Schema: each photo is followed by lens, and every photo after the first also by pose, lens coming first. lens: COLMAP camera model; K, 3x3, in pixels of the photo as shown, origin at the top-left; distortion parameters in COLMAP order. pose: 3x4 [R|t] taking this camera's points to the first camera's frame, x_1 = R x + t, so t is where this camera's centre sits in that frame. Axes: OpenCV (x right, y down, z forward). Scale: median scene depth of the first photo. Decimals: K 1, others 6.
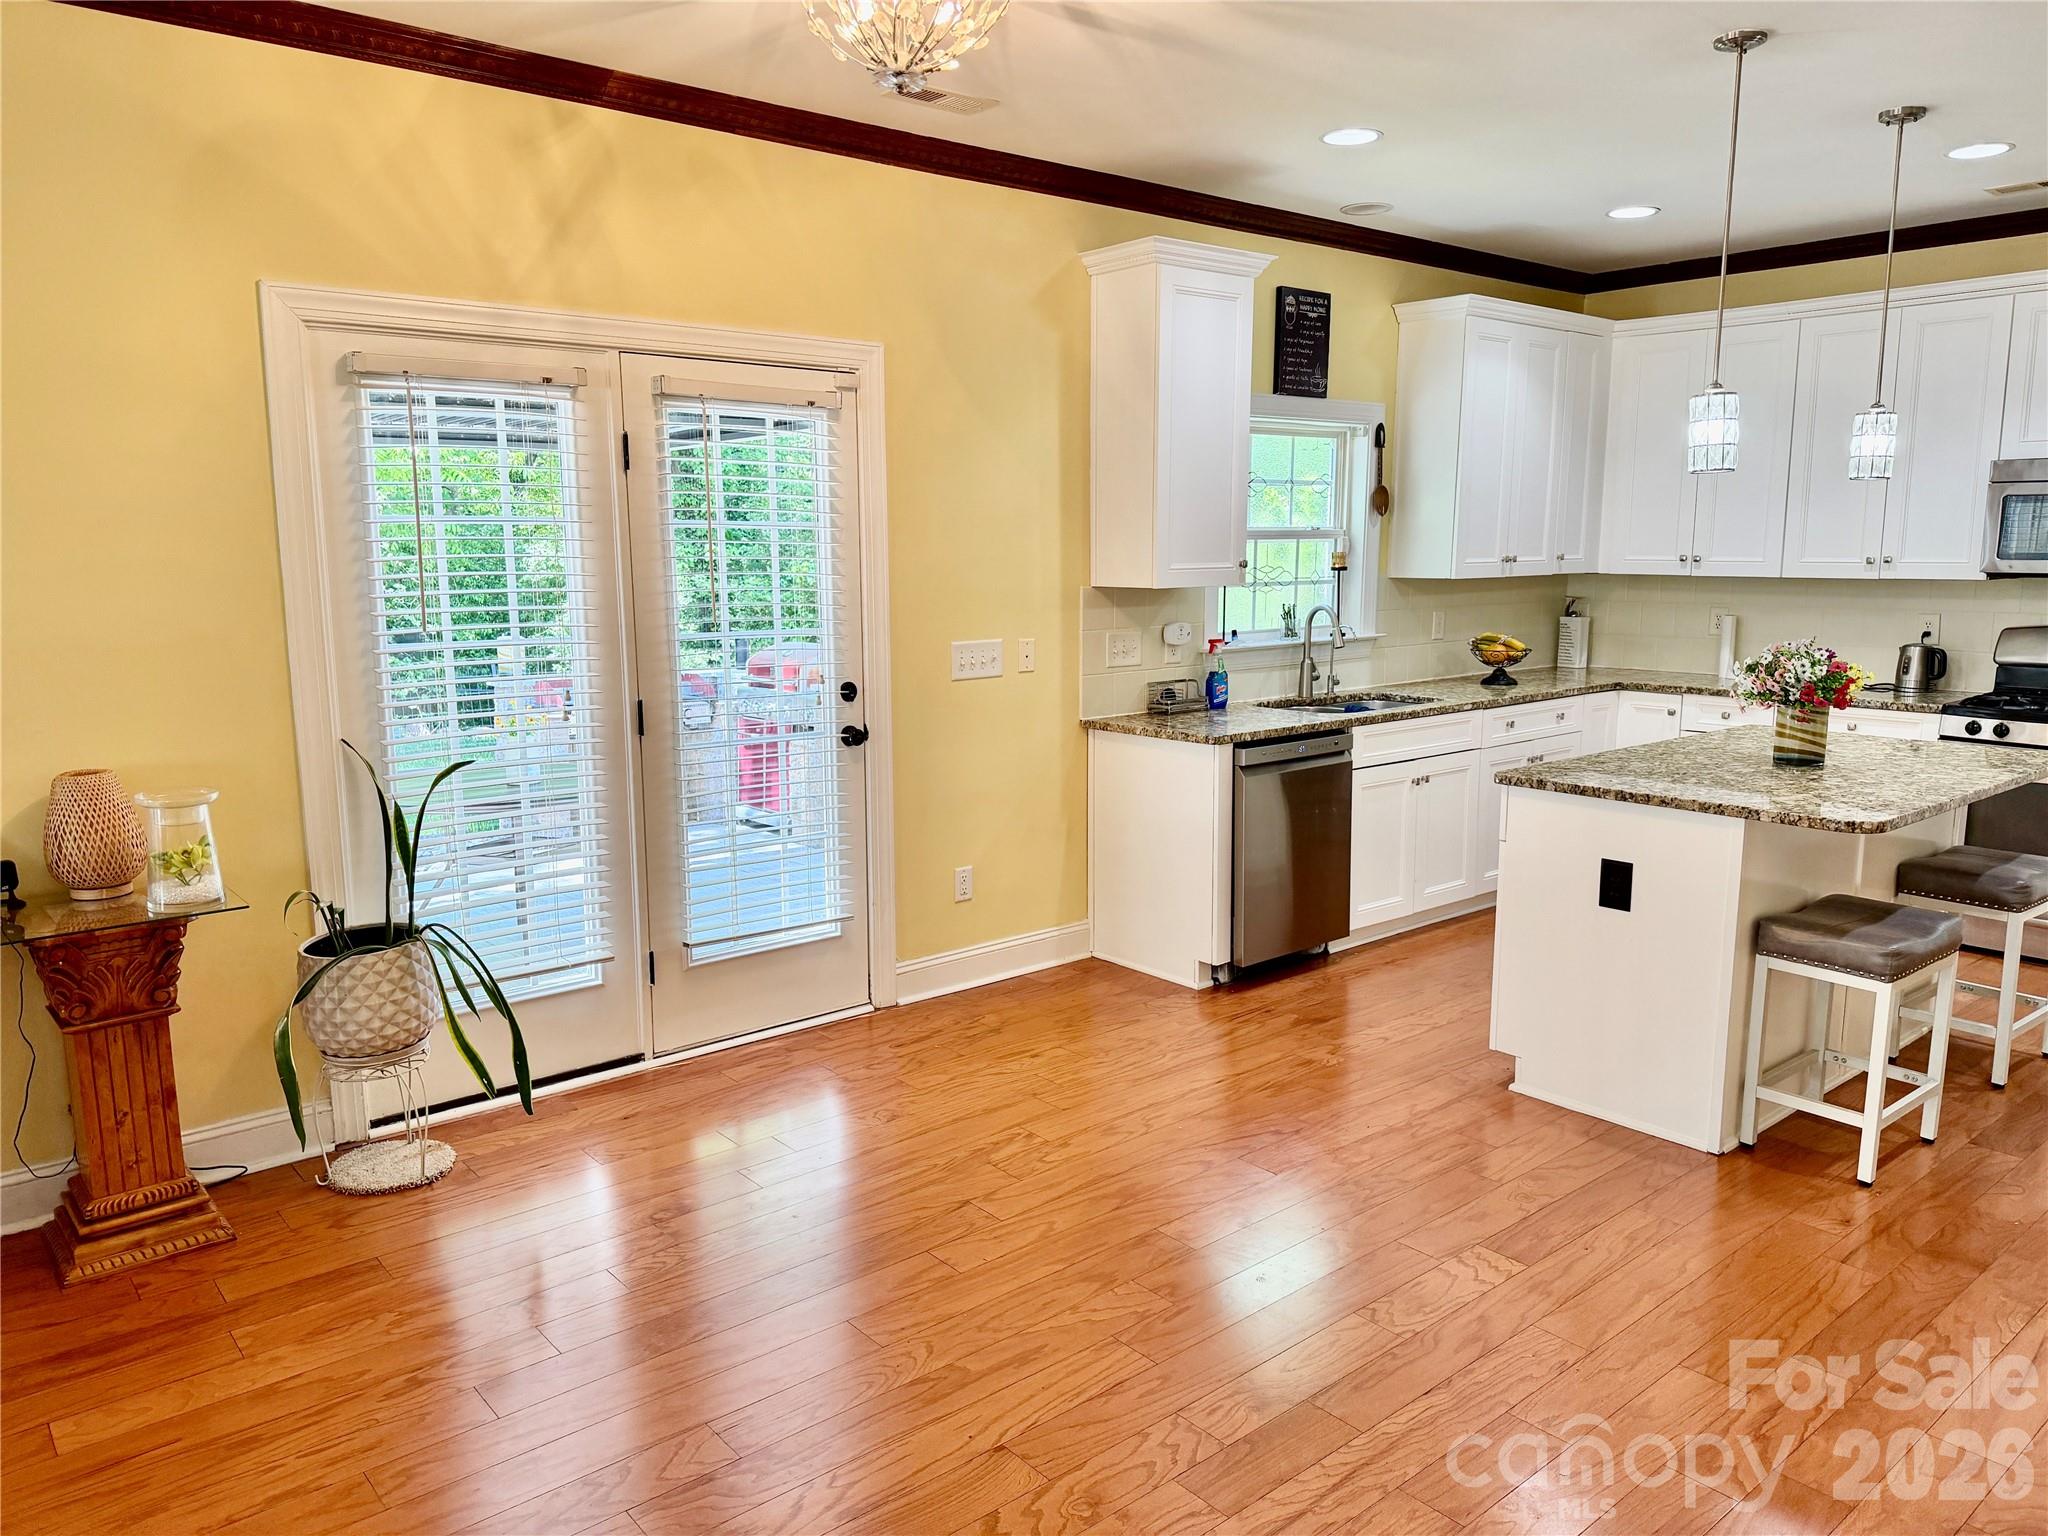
lens RADIAL K [[1451.7, 0, 1024.0], [0, 1451.7, 768.0], [0, 0, 1]] dist [0.153558, -0.239647]
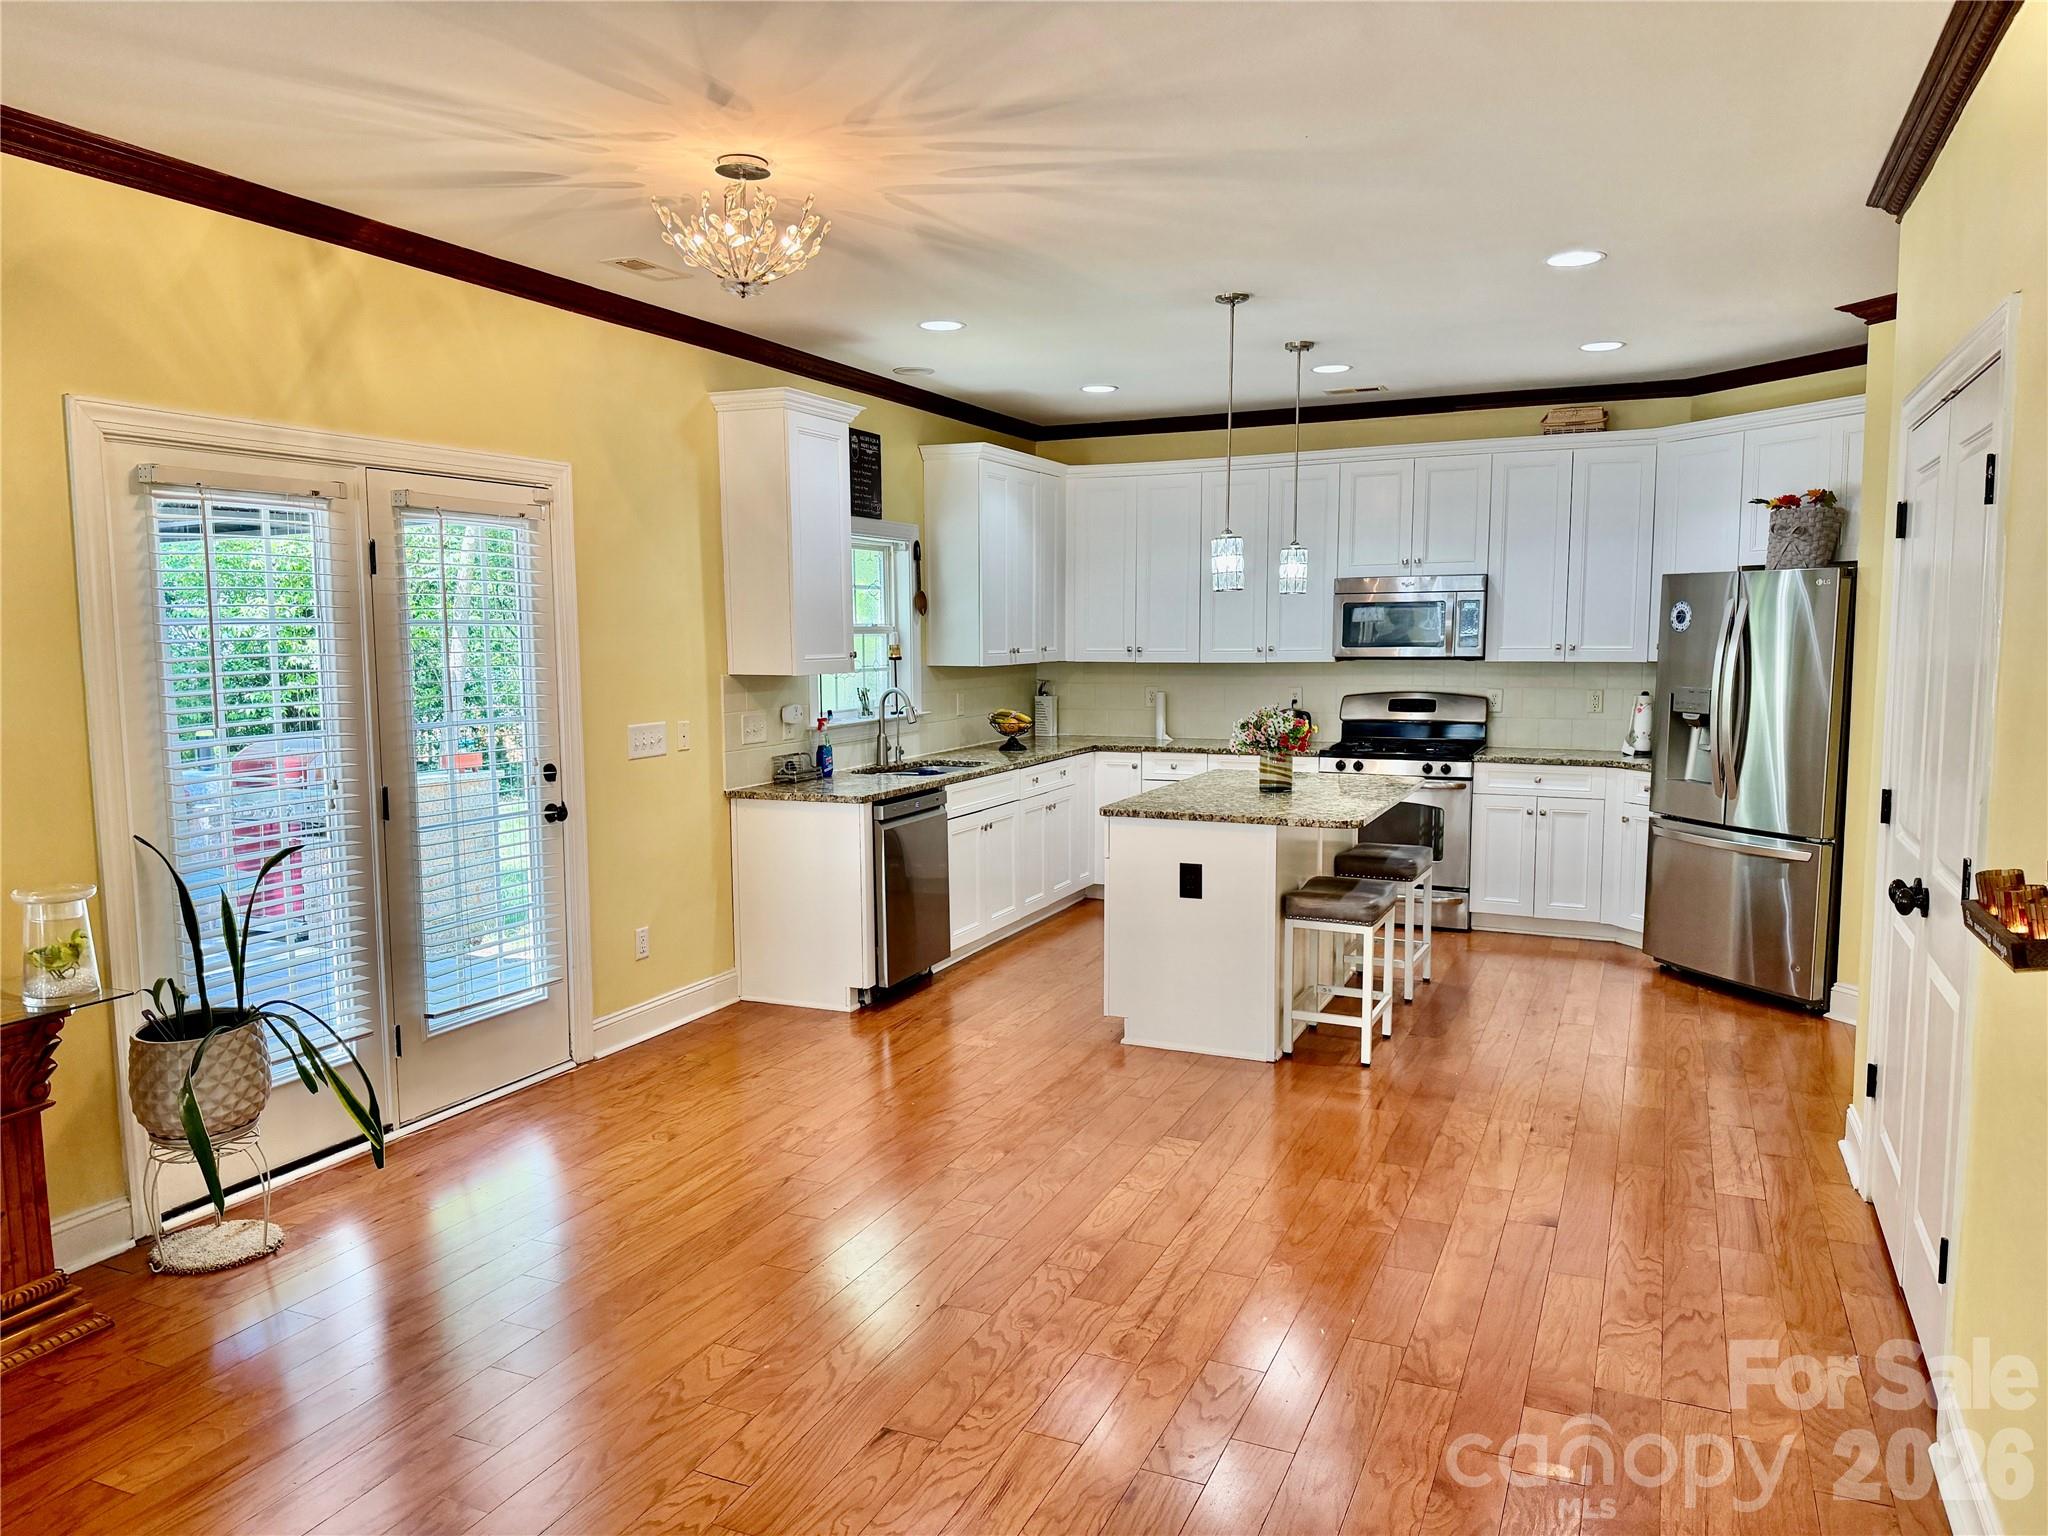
lens RADIAL K [[1452.3, 0, 1024.0], [0, 1452.3, 768.0], [0, 0, 1]] dist [0.149070, -0.183729]
pose [[0.900557, -0.044788, 0.432425, -0.259859], [0.070706, 0.996525, -0.044037, 0.016935], [-0.428950, 0.070233, 0.900594, -0.142118]]
